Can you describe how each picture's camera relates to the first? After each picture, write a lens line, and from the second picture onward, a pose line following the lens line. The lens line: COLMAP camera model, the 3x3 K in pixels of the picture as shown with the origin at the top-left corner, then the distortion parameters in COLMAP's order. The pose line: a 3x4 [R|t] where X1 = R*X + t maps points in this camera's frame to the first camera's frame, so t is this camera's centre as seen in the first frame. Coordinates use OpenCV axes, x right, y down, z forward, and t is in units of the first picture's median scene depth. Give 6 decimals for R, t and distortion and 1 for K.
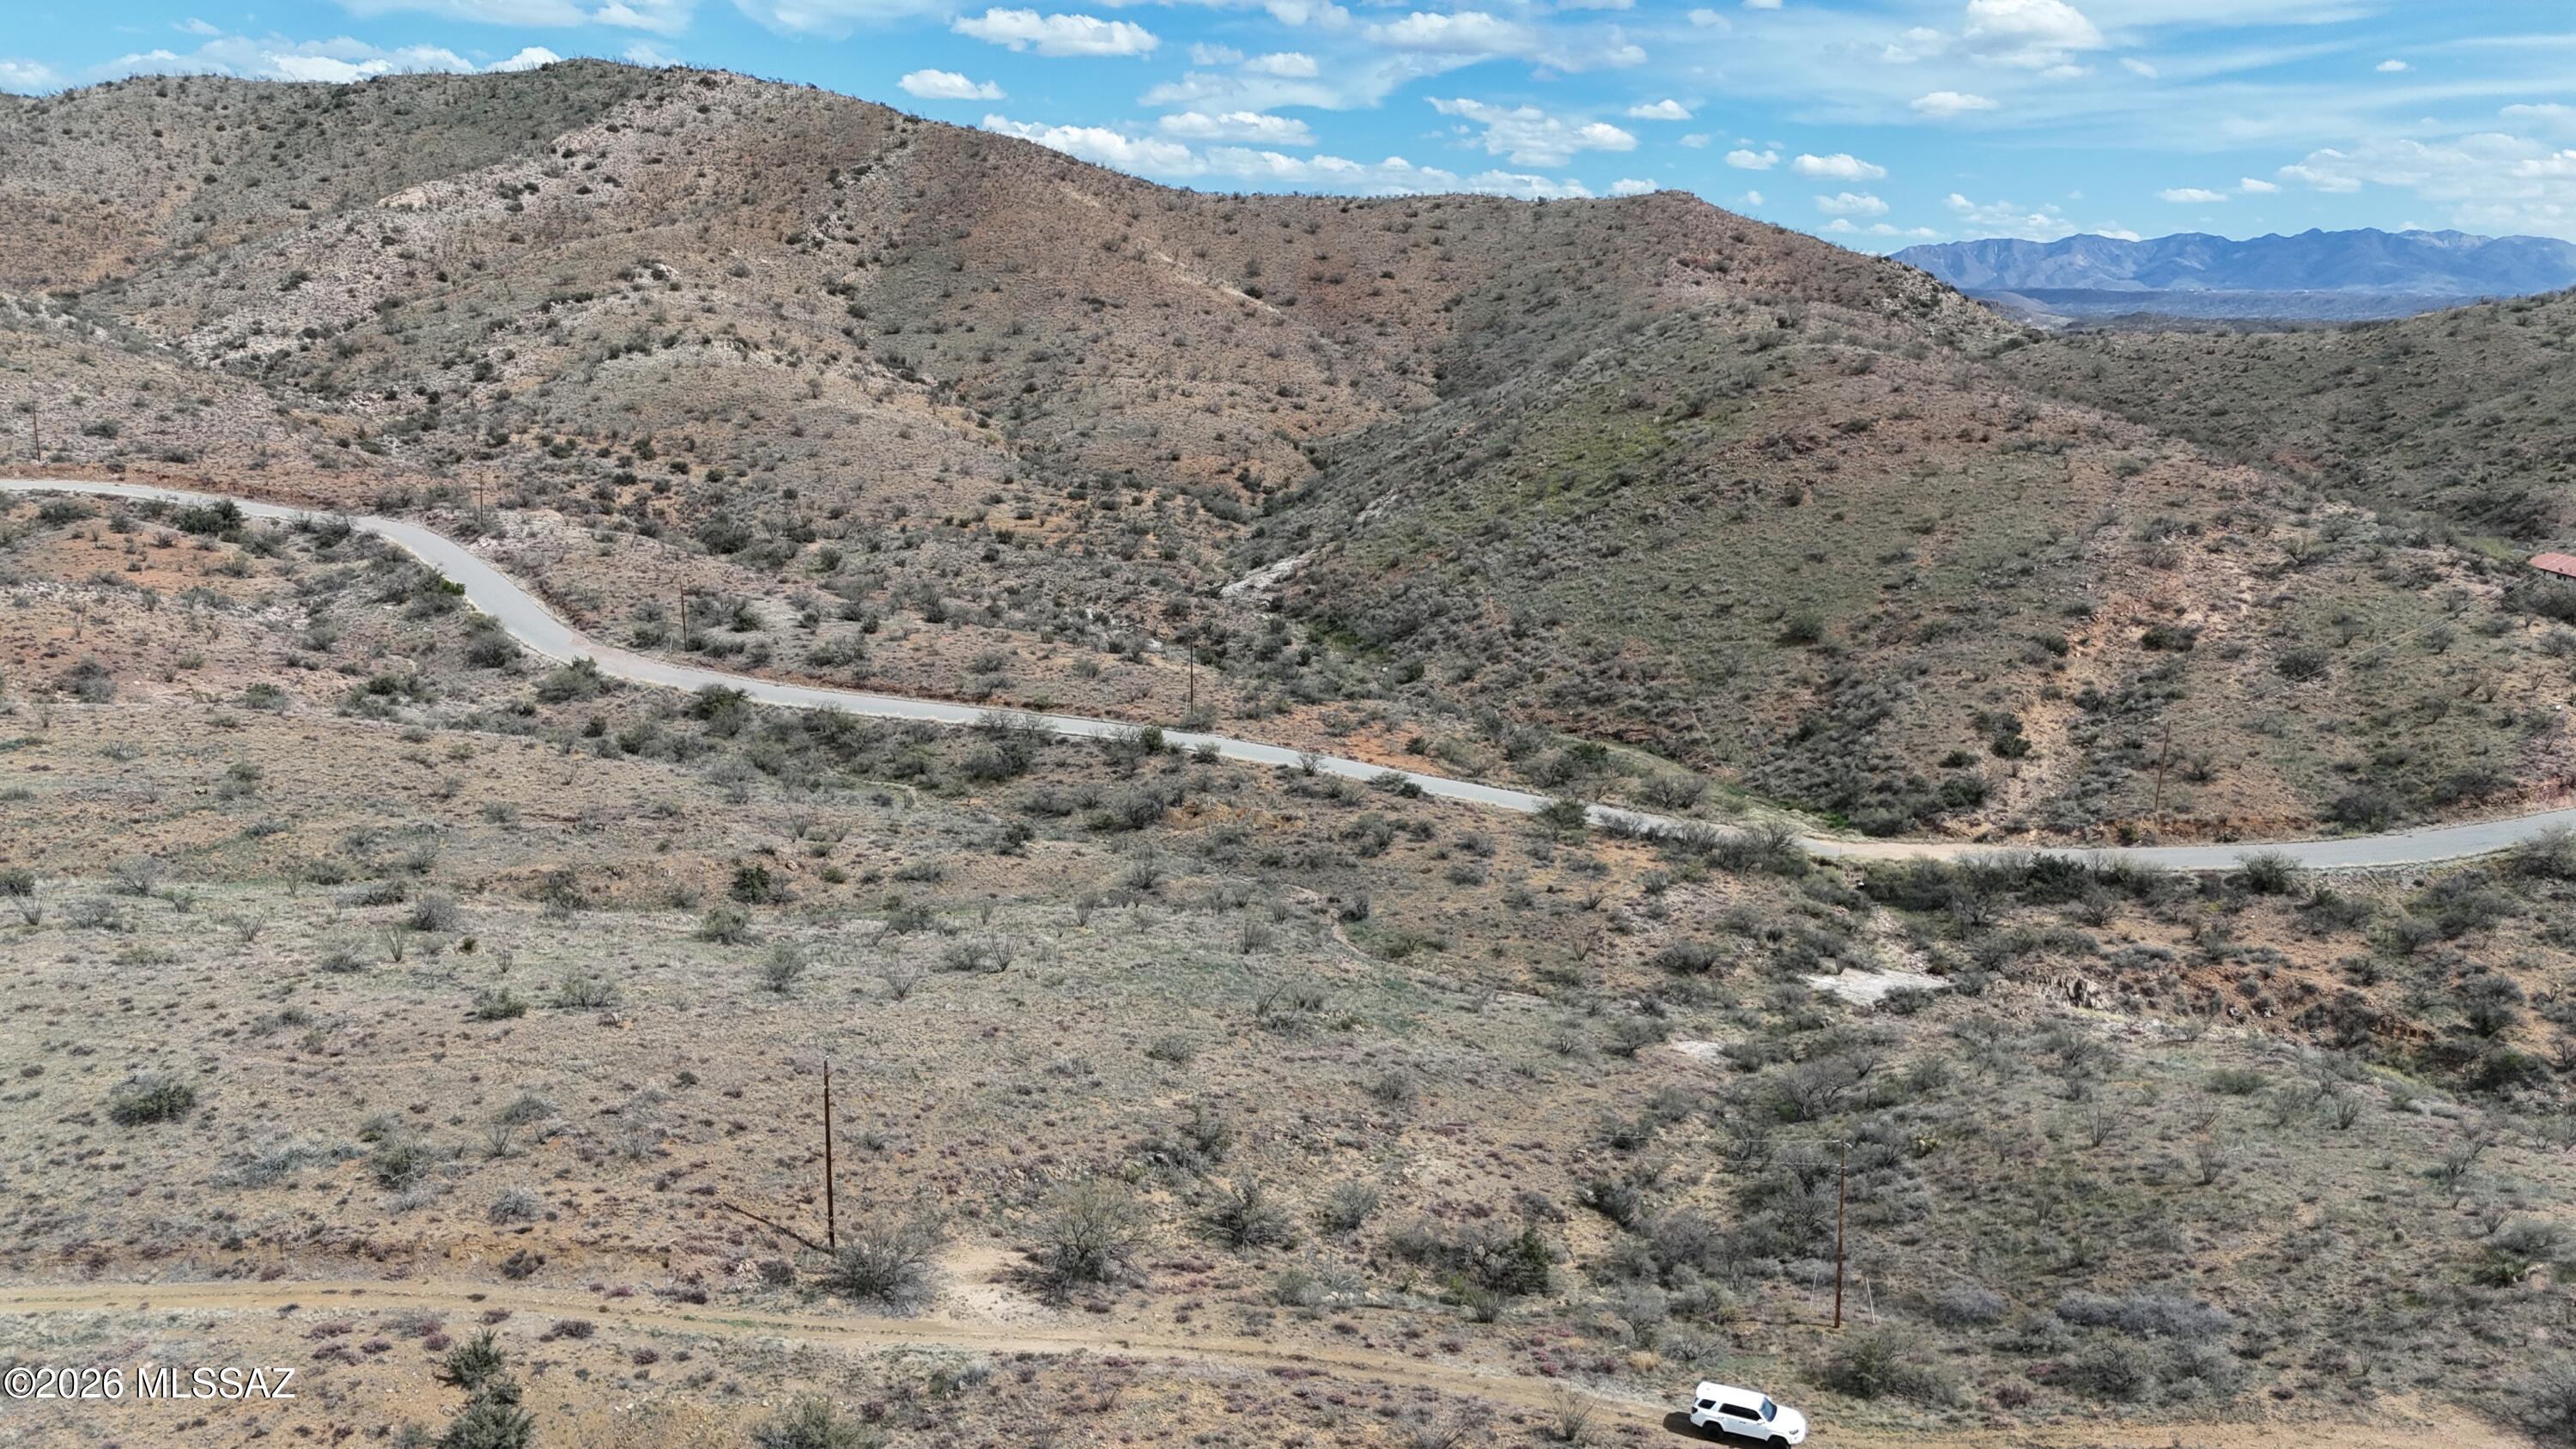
lens RADIAL K [[1882.8, 0, 1283.9], [0, 1882.8, 730.8], [0, 0, 1]] dist [0.075008, -0.065405]
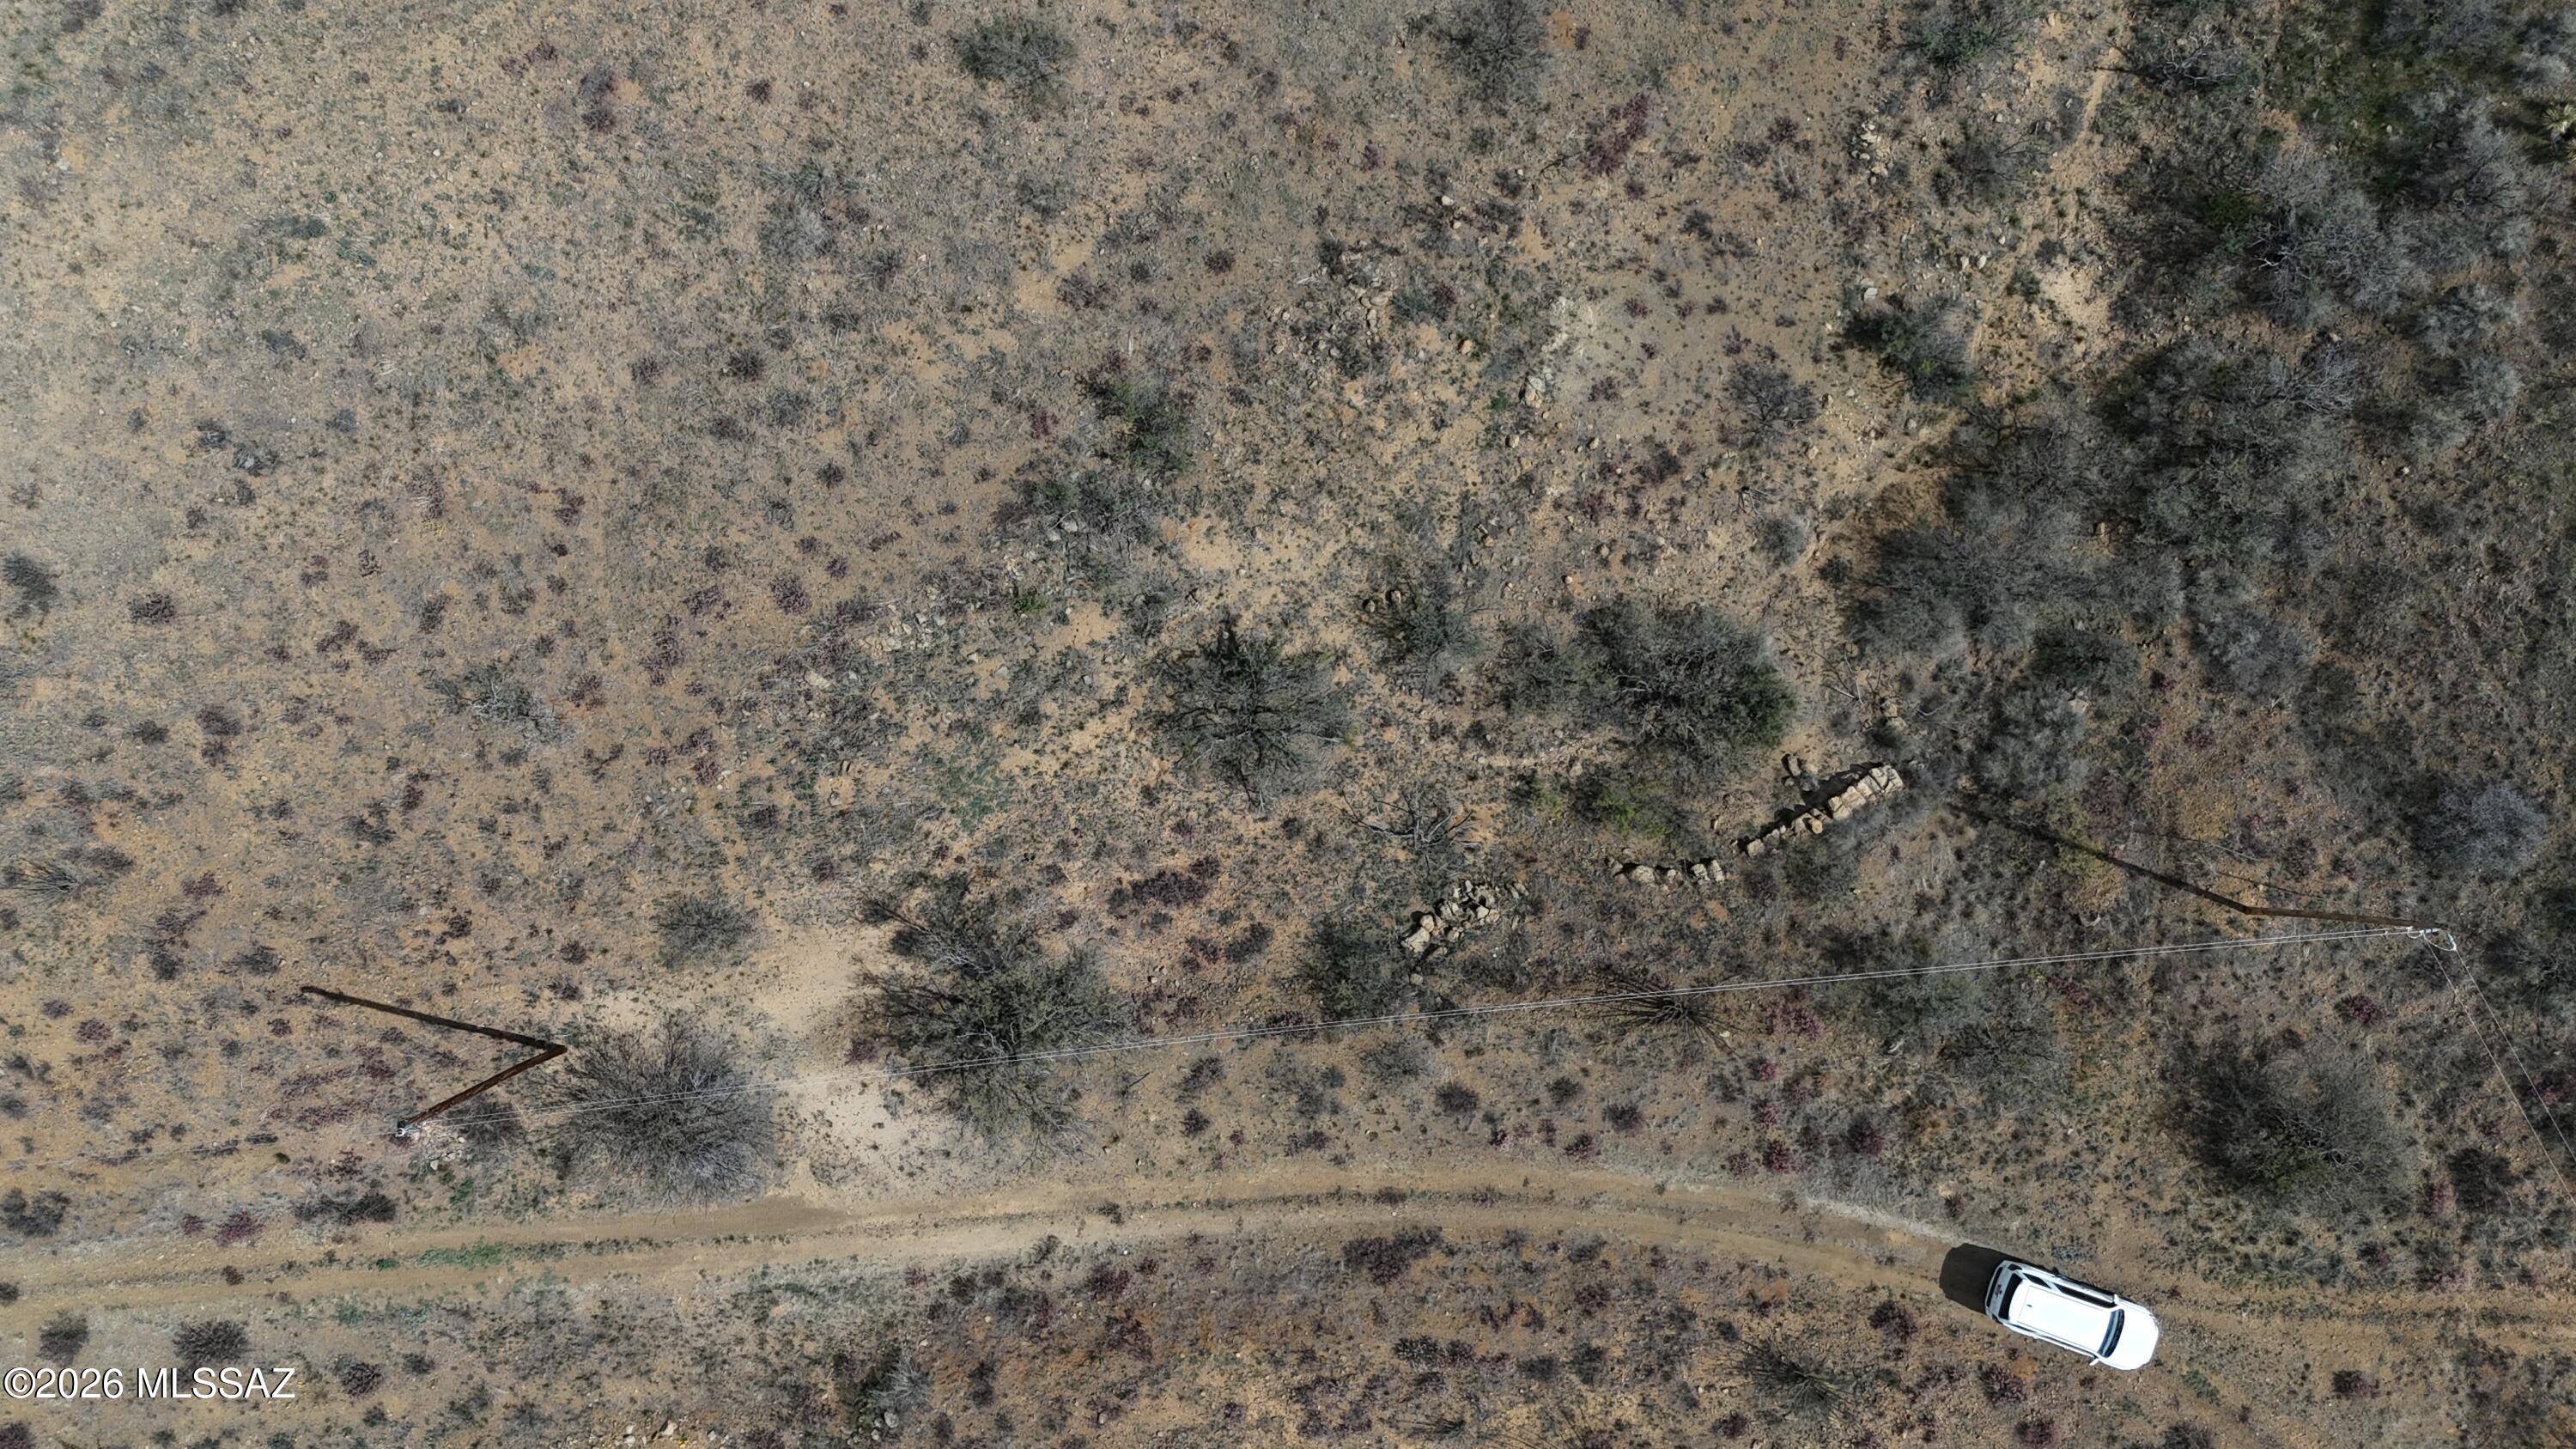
lens RADIAL K [[1882.8, 0, 1283.9], [0, 1882.8, 730.8], [0, 0, 1]] dist [0.075008, -0.065405]
pose [[0.996218, -0.085489, 0.015514, -0.010396], [0.003104, 0.213463, 0.976946, -0.137447], [-0.086829, -0.973204, 0.212921, 0.436473]]
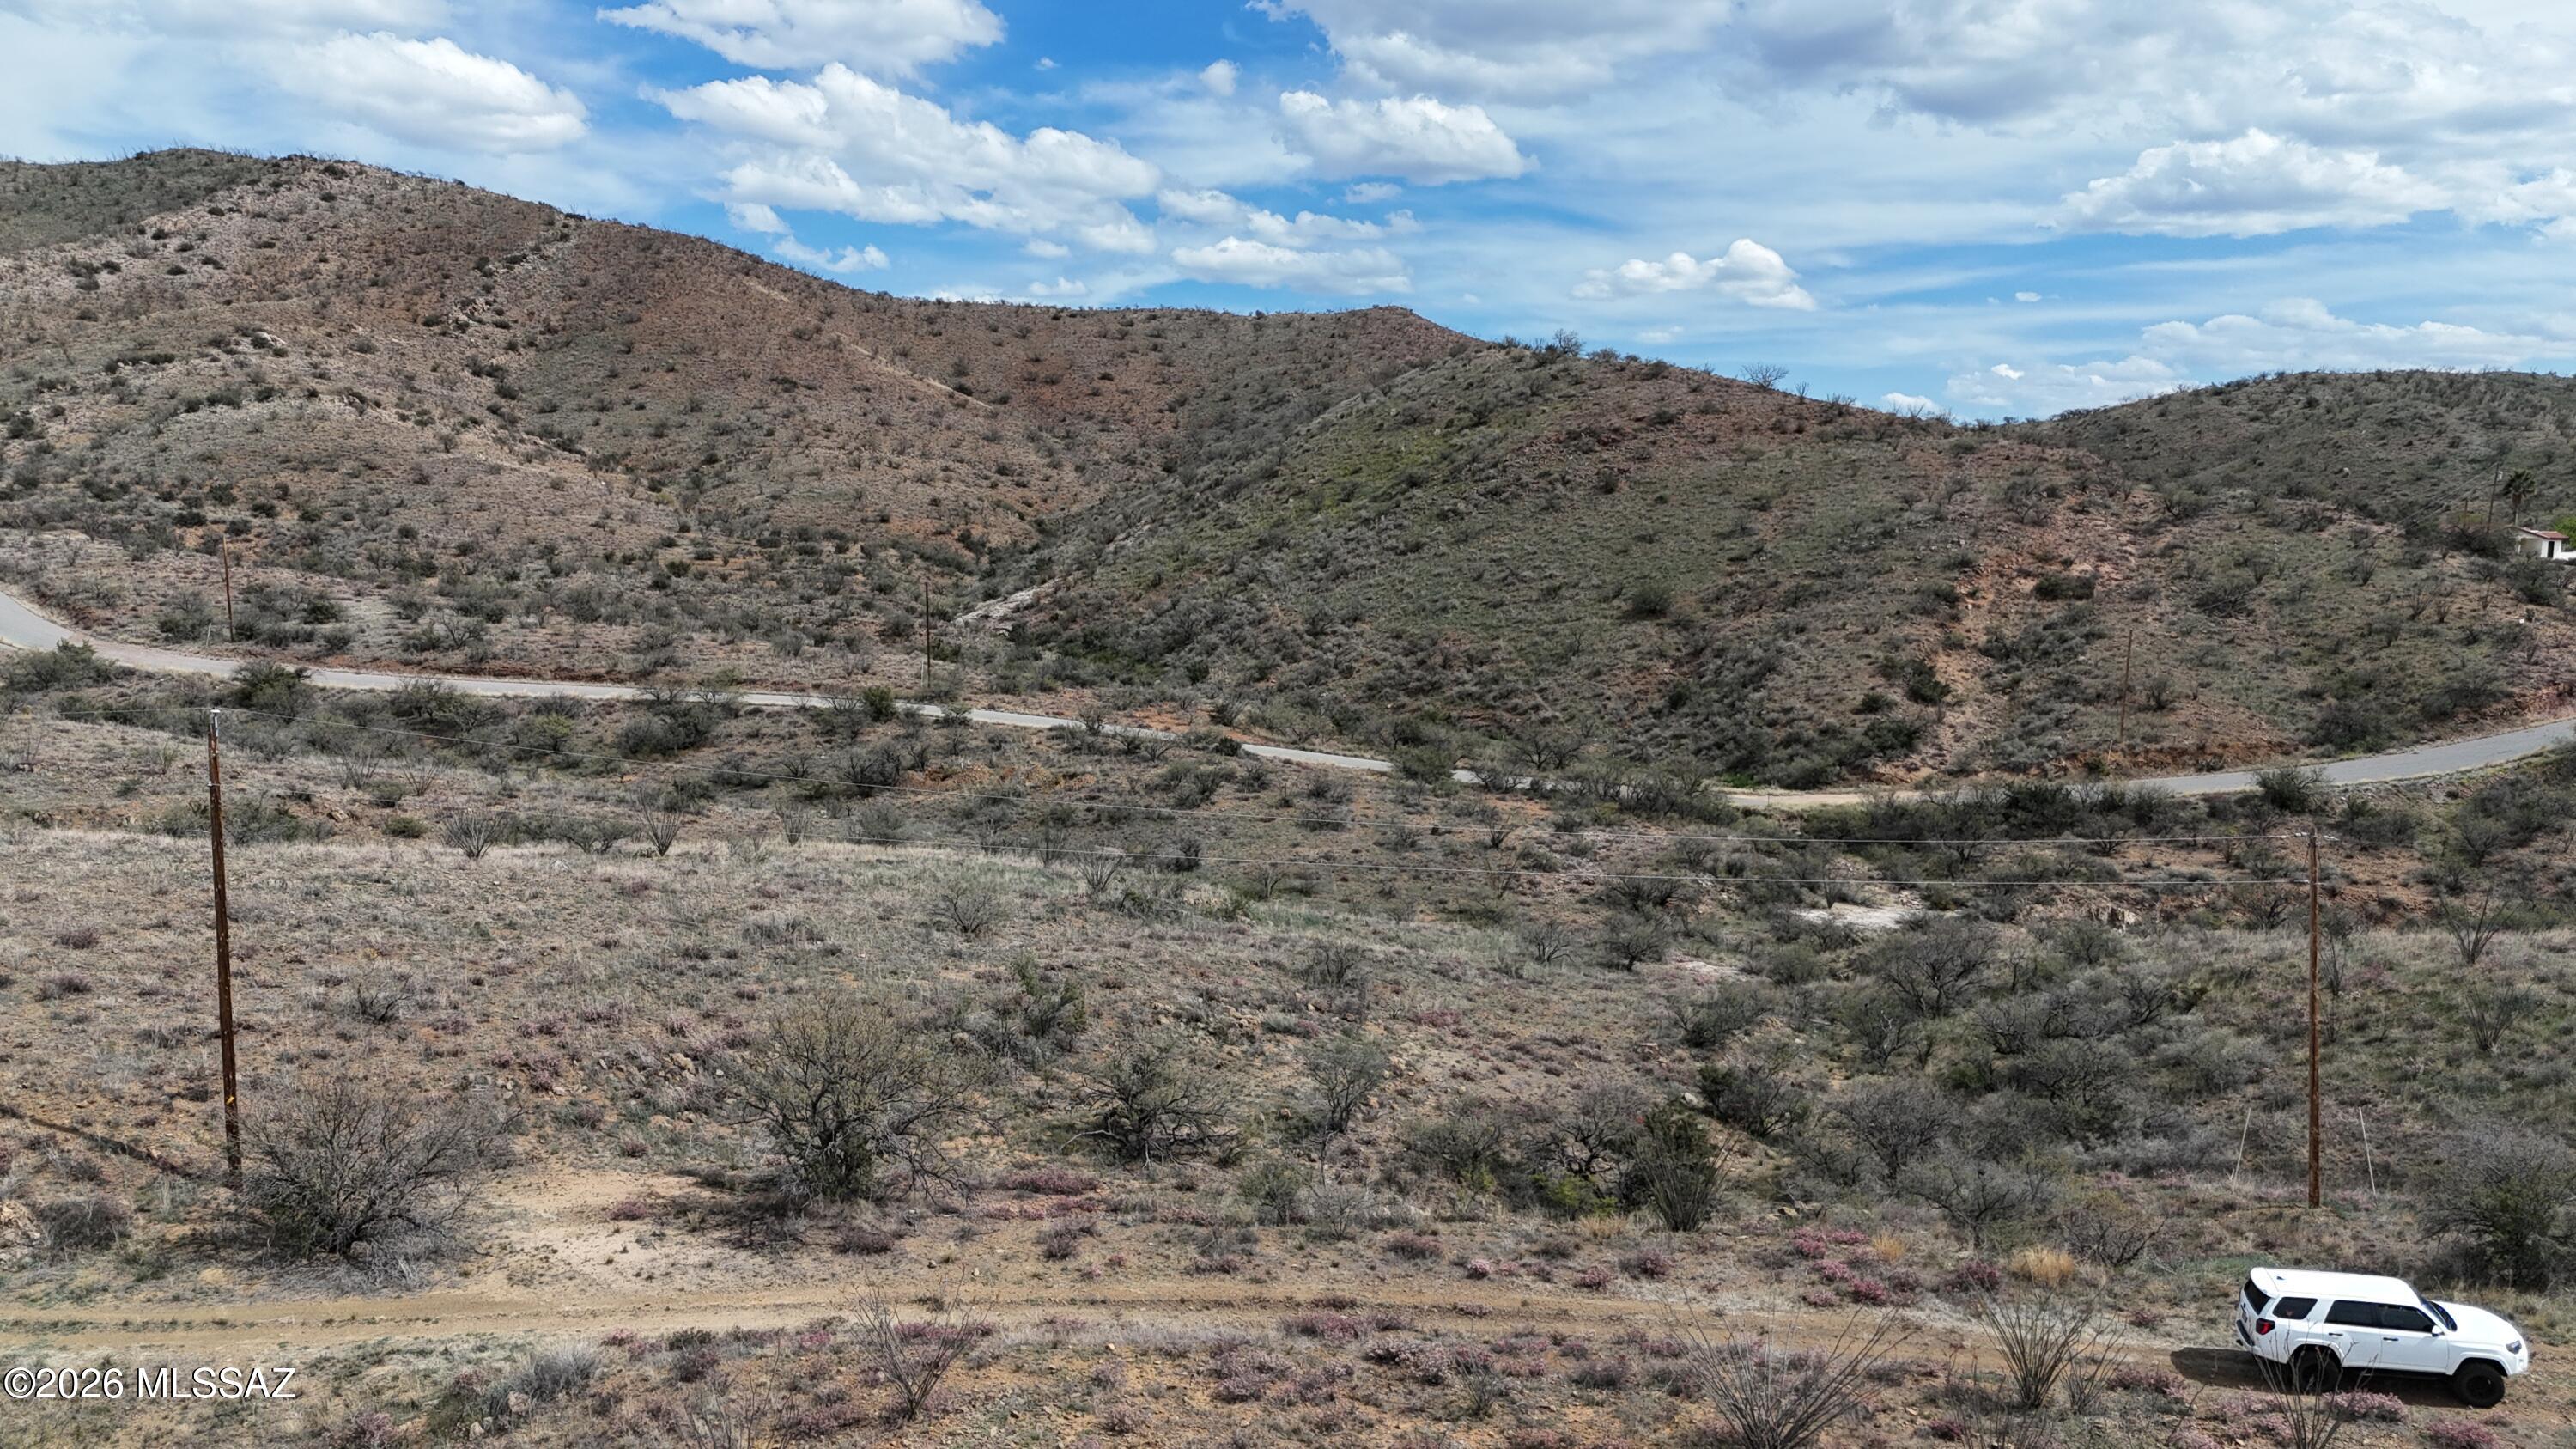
lens RADIAL K [[1882.8, 0, 1283.9], [0, 1882.8, 730.8], [0, 0, 1]] dist [0.075008, -0.065405]
pose [[0.987243, -0.025156, 0.157219, -0.030046], [0.041628, 0.993875, -0.102373, 0.103680], [-0.153680, 0.107612, 0.982243, 0.236662]]
